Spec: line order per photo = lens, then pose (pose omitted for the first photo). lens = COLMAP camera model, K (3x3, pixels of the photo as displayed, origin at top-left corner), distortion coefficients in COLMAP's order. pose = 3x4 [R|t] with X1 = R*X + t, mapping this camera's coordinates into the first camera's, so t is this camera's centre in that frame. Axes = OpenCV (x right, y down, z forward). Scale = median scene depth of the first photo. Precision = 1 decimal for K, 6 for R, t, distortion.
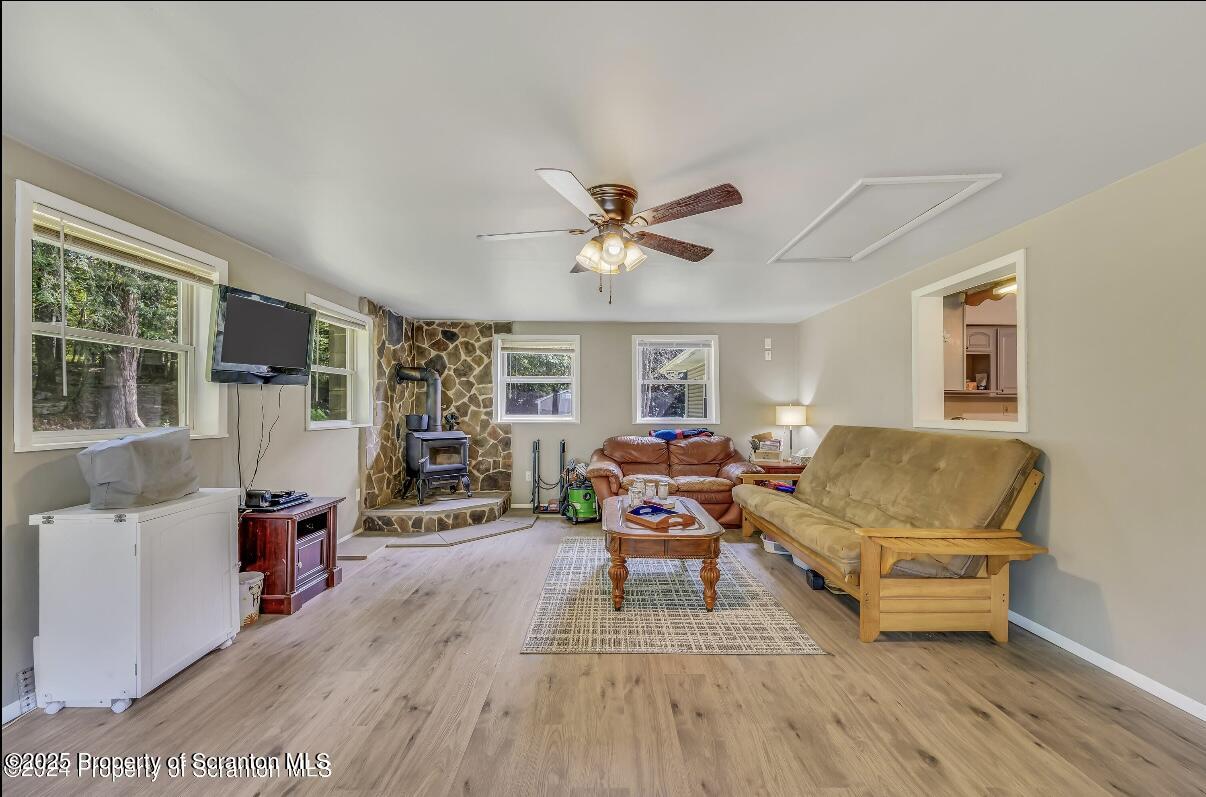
lens RADIAL K [[478.3, 0, 603.0], [0, 478.3, 398.5], [0, 0, 1]] dist [-0.000315, -0.000116]
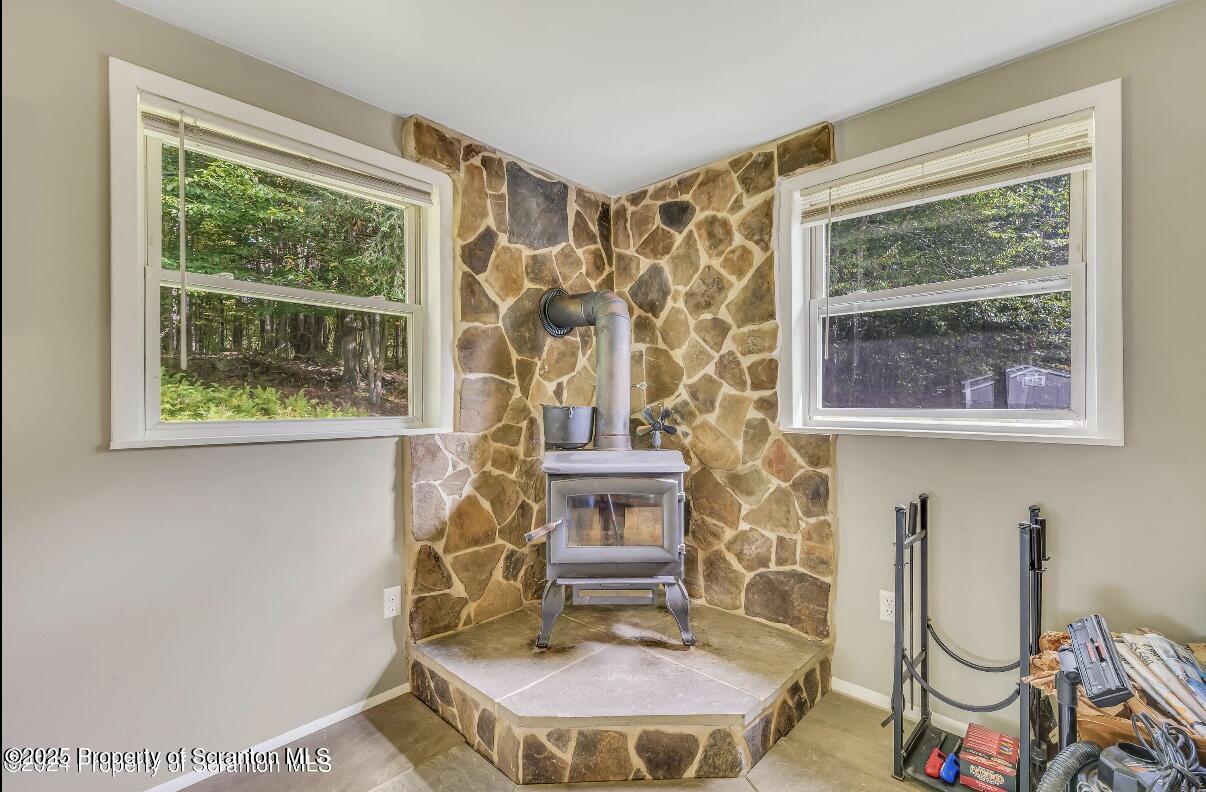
lens RADIAL K [[517.1, 0, 609.7], [0, 517.1, 404.9], [0, 0, 1]] dist [-0.001948, -0.000174]
pose [[0.732617, -0.000579, -0.680640, -0.061142], [0.018457, 0.999649, 0.019017, 0.022564], [0.680390, -0.026495, 0.732371, 0.635921]]
